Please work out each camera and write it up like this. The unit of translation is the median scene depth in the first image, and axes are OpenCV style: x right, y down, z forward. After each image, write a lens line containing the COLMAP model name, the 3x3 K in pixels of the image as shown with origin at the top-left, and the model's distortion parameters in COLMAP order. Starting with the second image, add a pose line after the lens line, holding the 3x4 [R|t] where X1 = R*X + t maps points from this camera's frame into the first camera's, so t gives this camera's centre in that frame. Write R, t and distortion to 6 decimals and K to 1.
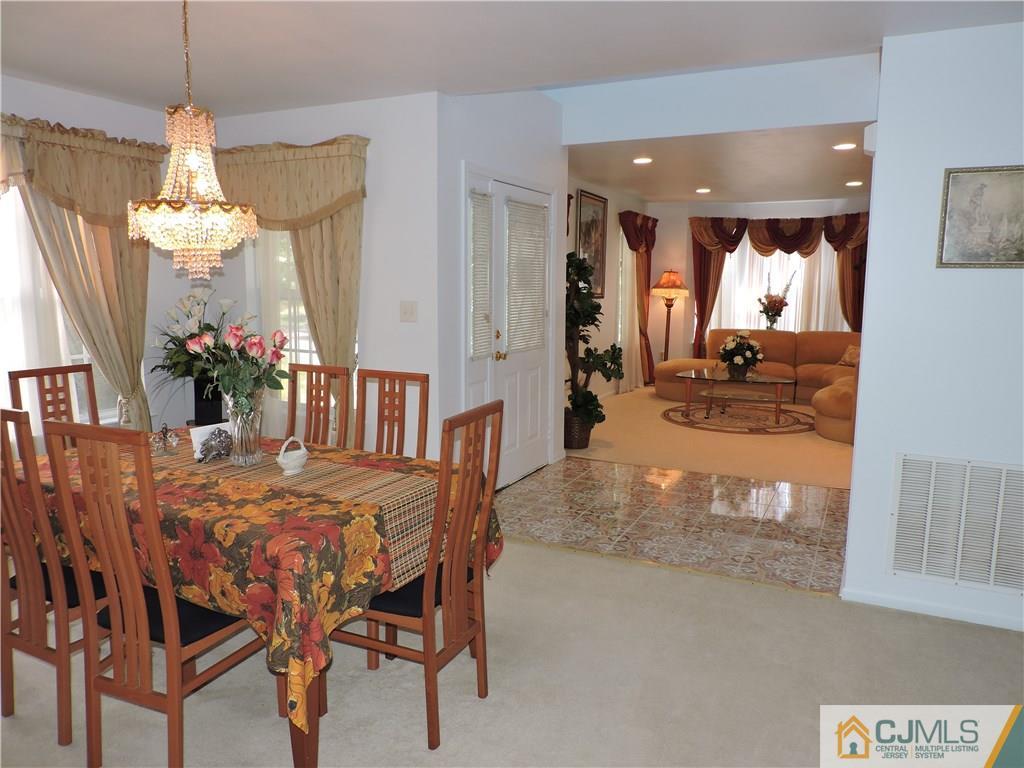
lens RADIAL K [[725.5, 0, 512.3], [0, 725.5, 387.1], [0, 0, 1]] dist [-0.021407, -0.000154]
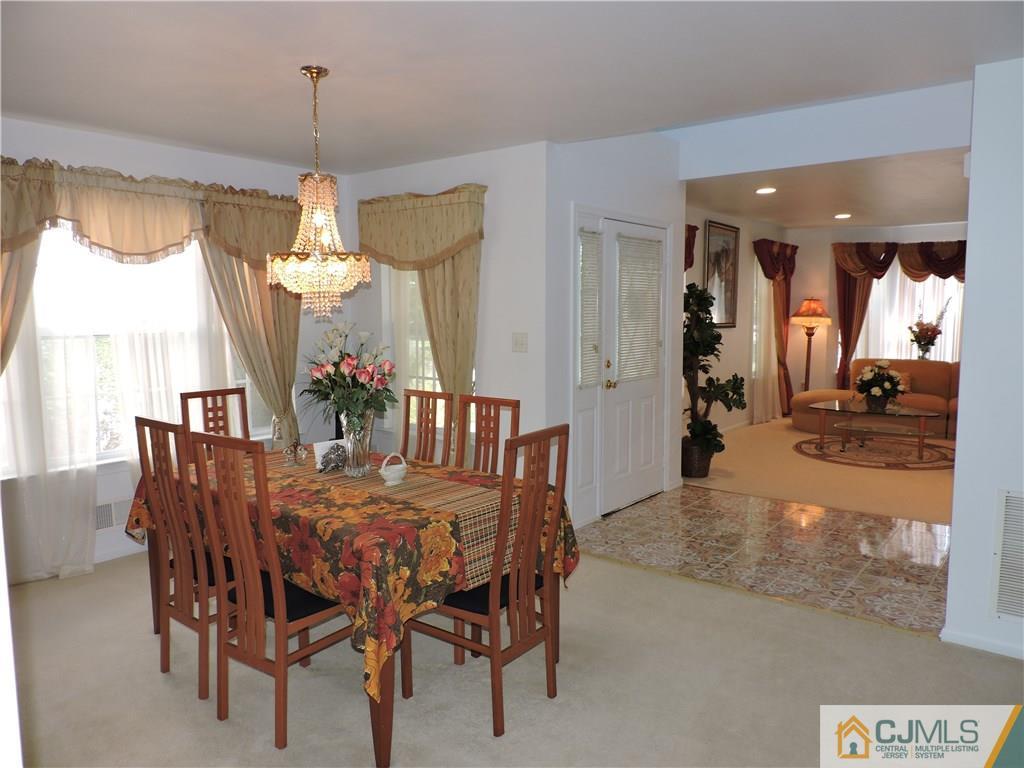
lens RADIAL K [[725.5, 0, 512.3], [0, 725.5, 387.1], [0, 0, 1]] dist [-0.021407, -0.000154]
pose [[0.977131, 0.010269, -0.212390, 0.046422], [-0.018585, 0.999135, -0.037195, 0.001533], [0.211824, 0.040292, 0.976477, -0.033690]]
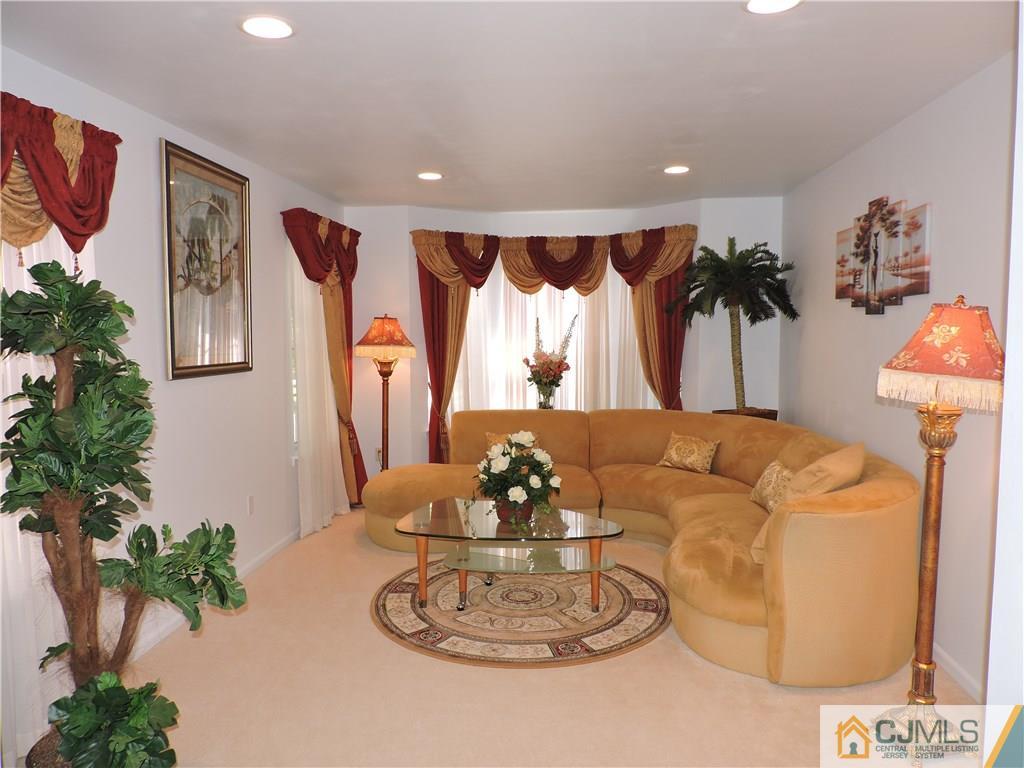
lens RADIAL K [[725.5, 0, 512.3], [0, 725.5, 387.1], [0, 0, 1]] dist [-0.021407, -0.000154]
pose [[0.936281, -0.038304, 0.349157, 0.142532], [0.059884, 0.996890, -0.051219, -0.087798], [-0.346109, 0.068864, 0.935664, 0.545580]]
